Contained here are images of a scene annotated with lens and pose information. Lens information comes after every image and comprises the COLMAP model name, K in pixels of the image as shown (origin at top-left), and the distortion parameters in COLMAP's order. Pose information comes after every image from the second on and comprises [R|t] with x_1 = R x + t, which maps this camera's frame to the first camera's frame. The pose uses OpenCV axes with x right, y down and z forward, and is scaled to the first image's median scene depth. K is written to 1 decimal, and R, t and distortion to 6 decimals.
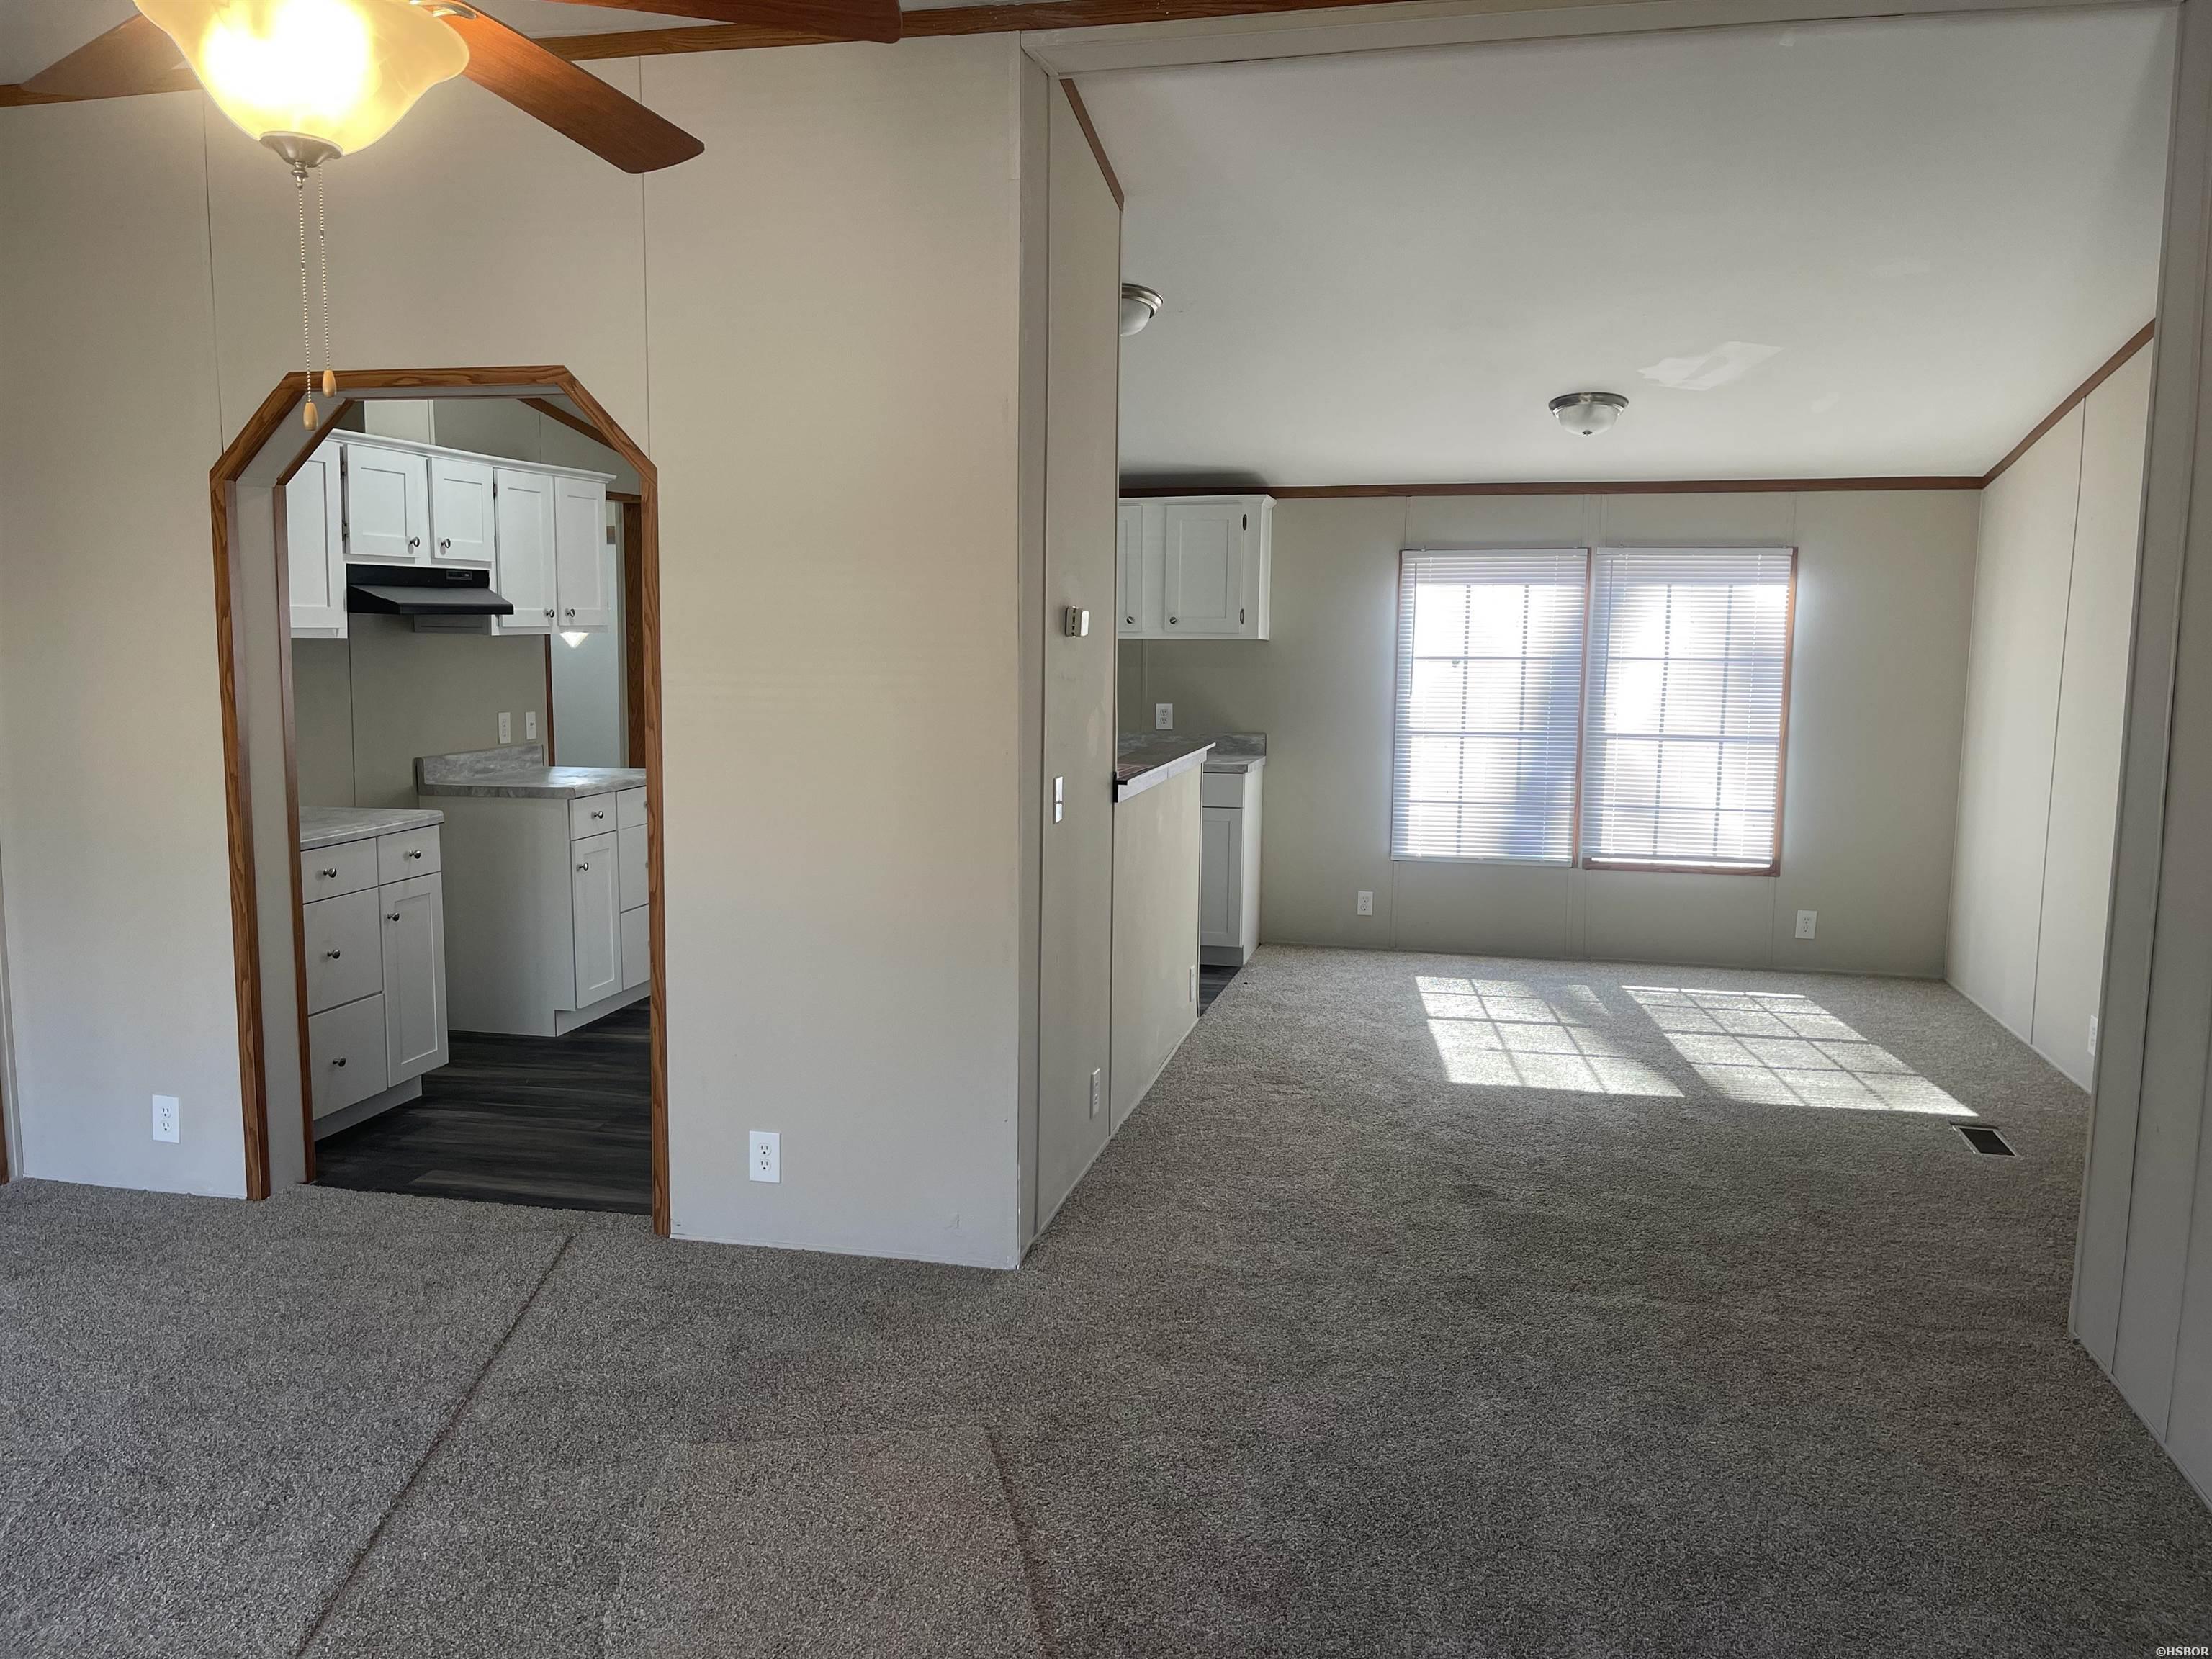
lens RADIAL K [[1678.0, 0, 1111.6], [0, 1678.0, 827.6], [0, 0, 1]] dist [0.064690, -0.073843]
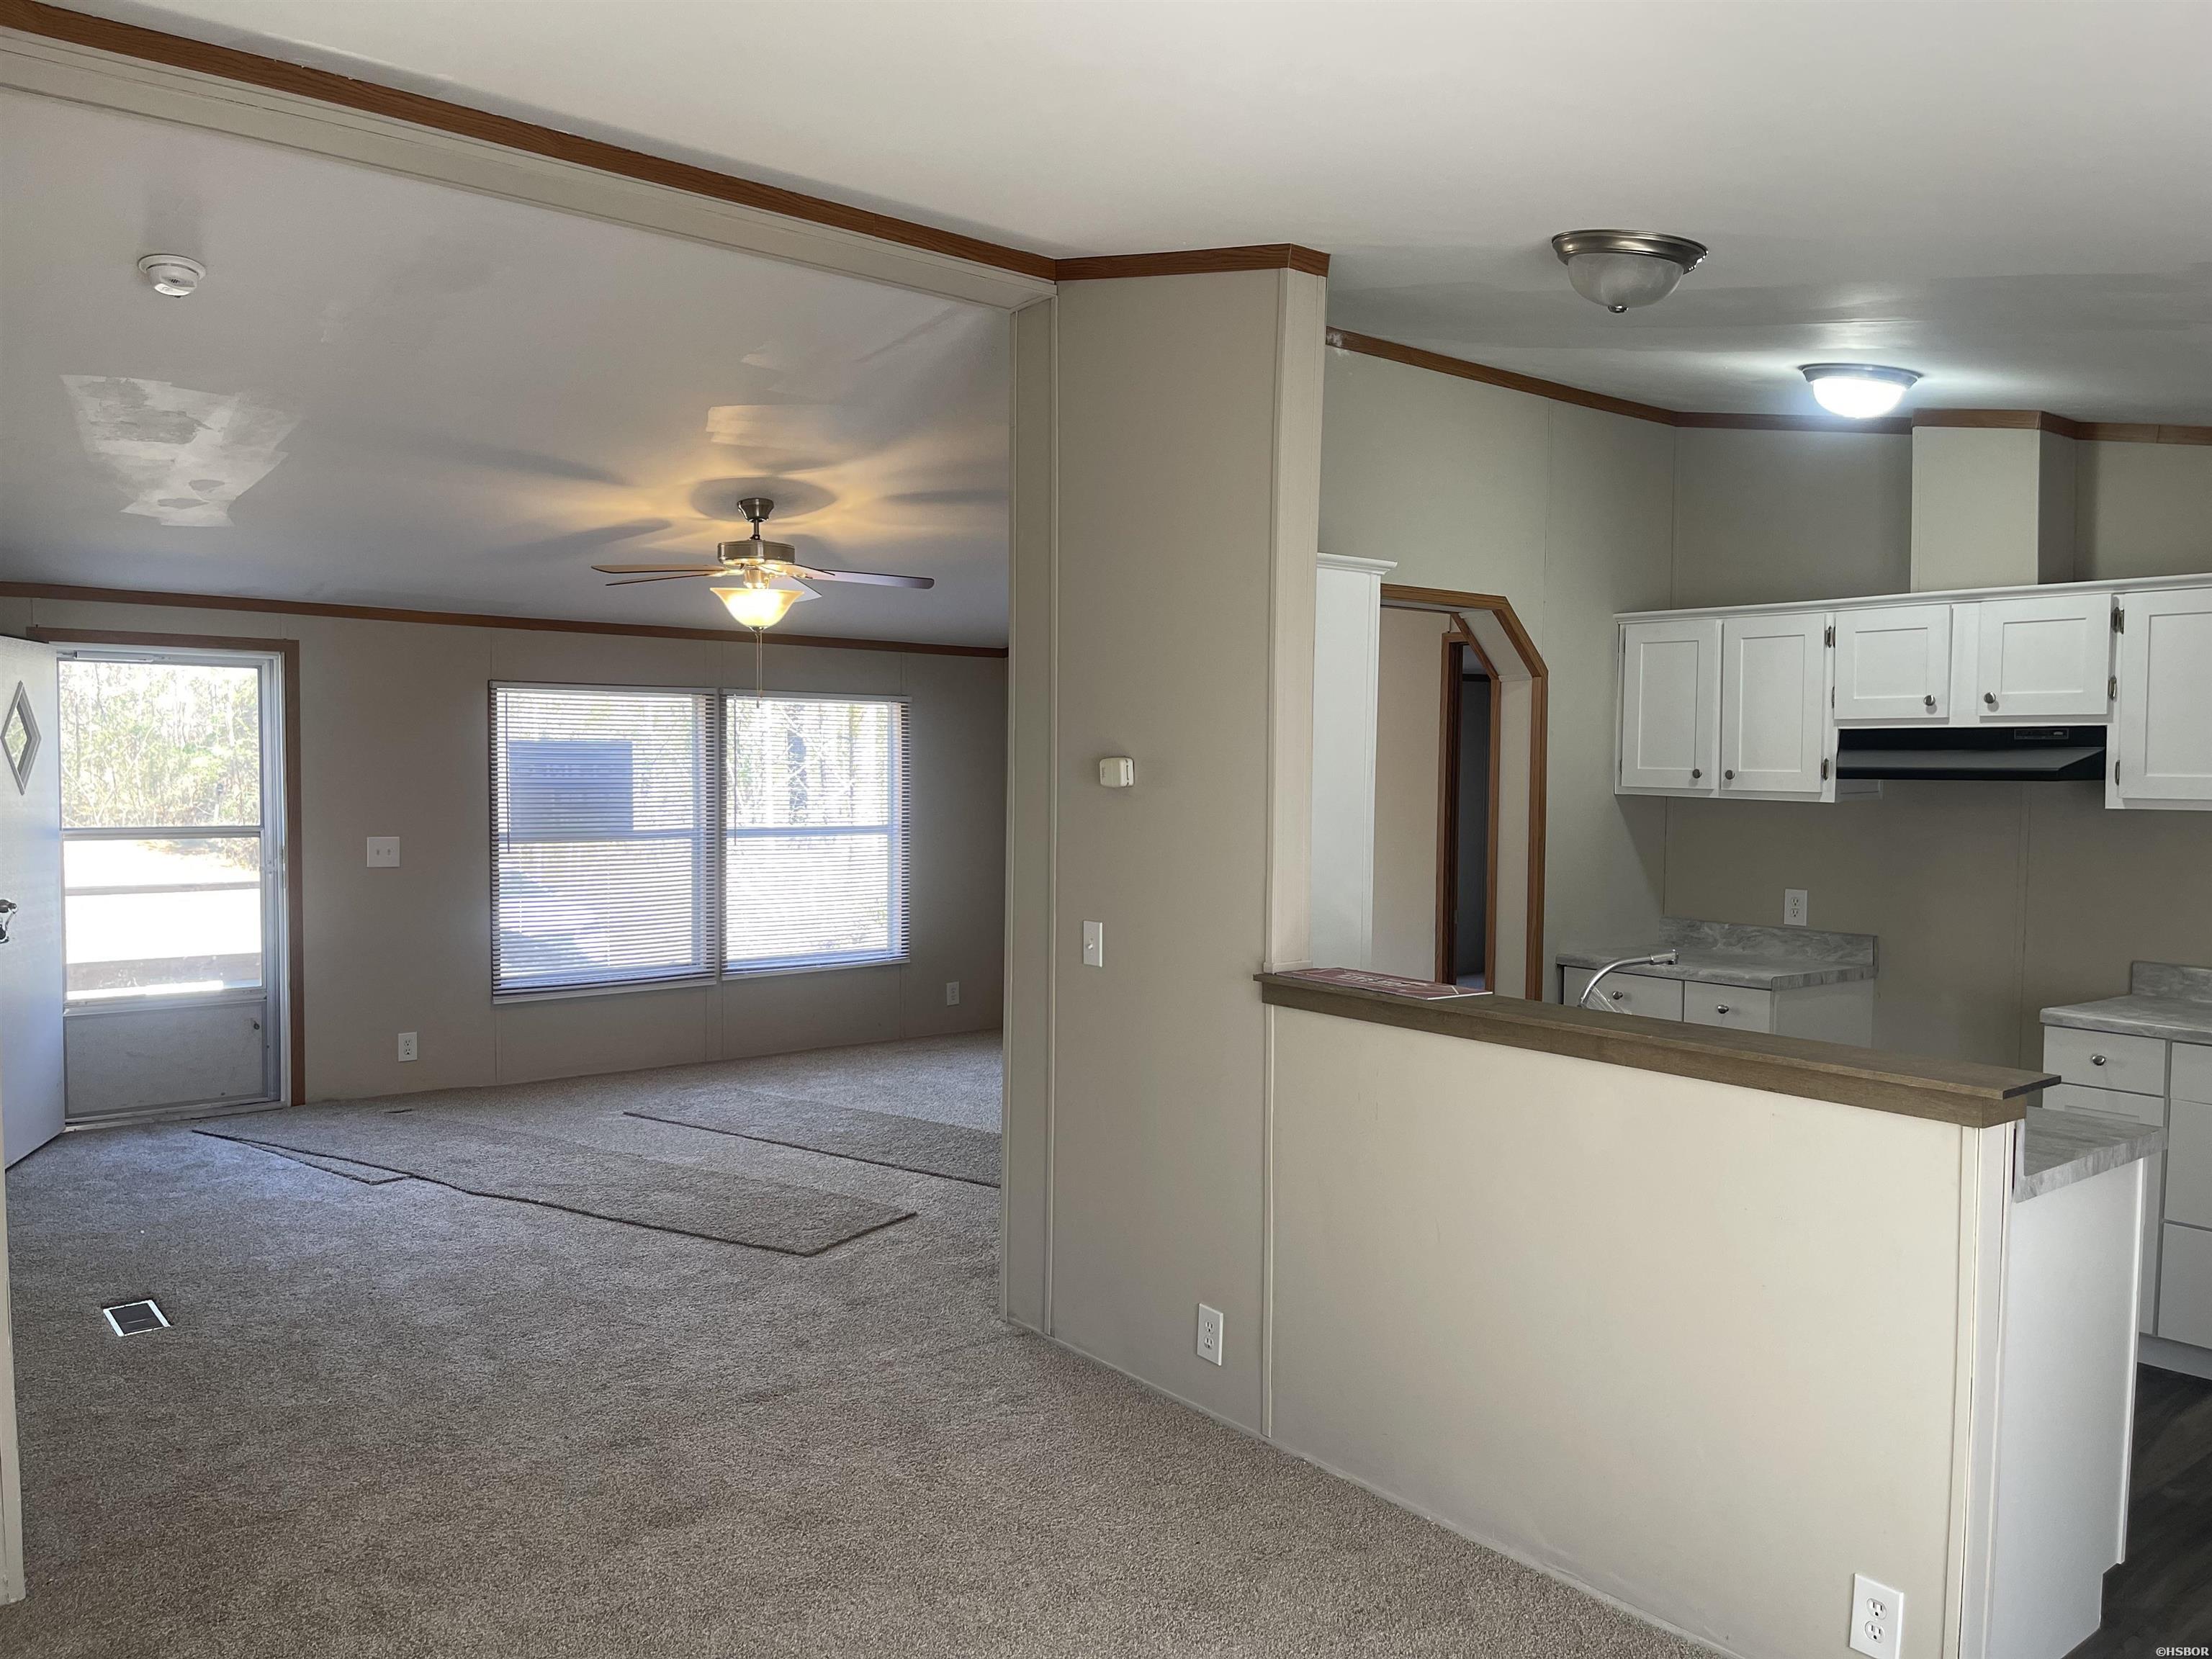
lens RADIAL K [[1678.0, 0, 1111.6], [0, 1678.0, 827.6], [0, 0, 1]] dist [0.064690, -0.073843]
pose [[-0.617549, 0.019127, -0.786299, 0.718400], [-0.111041, 0.987571, 0.111233, -0.192697], [0.778654, 0.156003, -0.607750, 1.528518]]
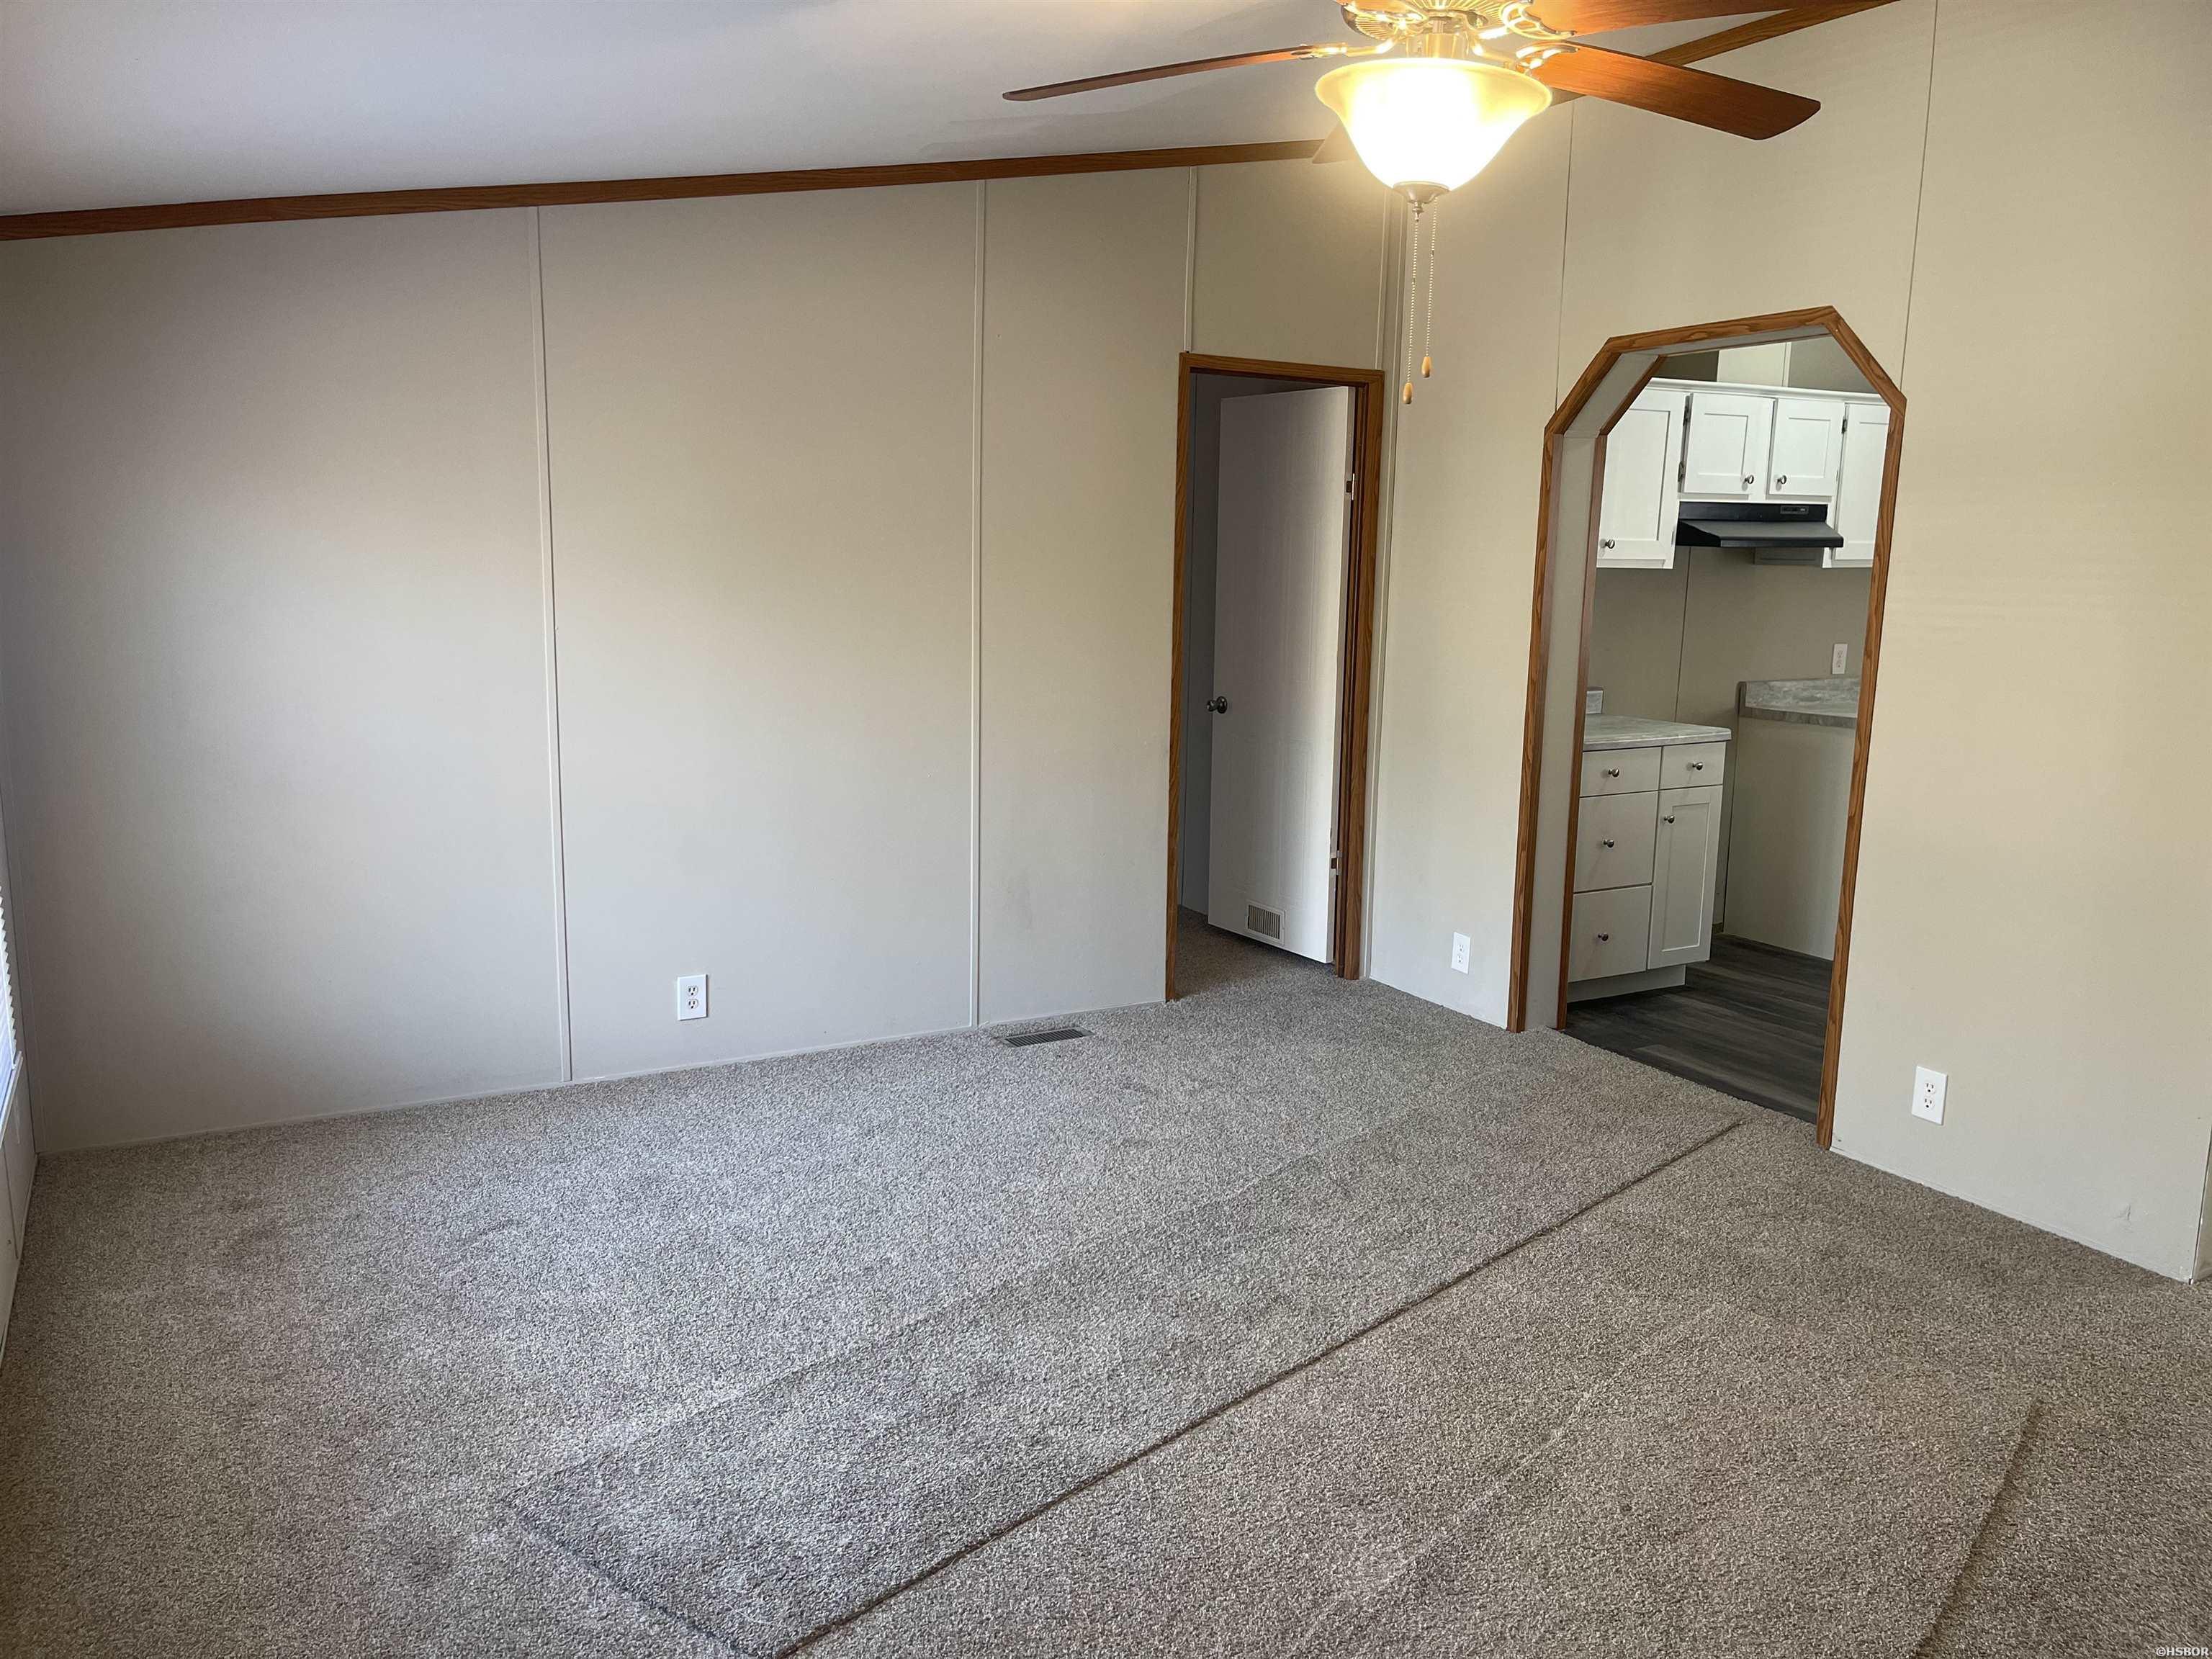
lens RADIAL K [[1678.0, 0, 1111.6], [0, 1678.0, 827.6], [0, 0, 1]] dist [0.064690, -0.073843]
pose [[0.668895, 0.124241, -0.732901, 0.168637], [-0.097364, 0.992083, 0.079316, 0.006305], [0.736953, 0.018304, 0.675696, -0.028805]]
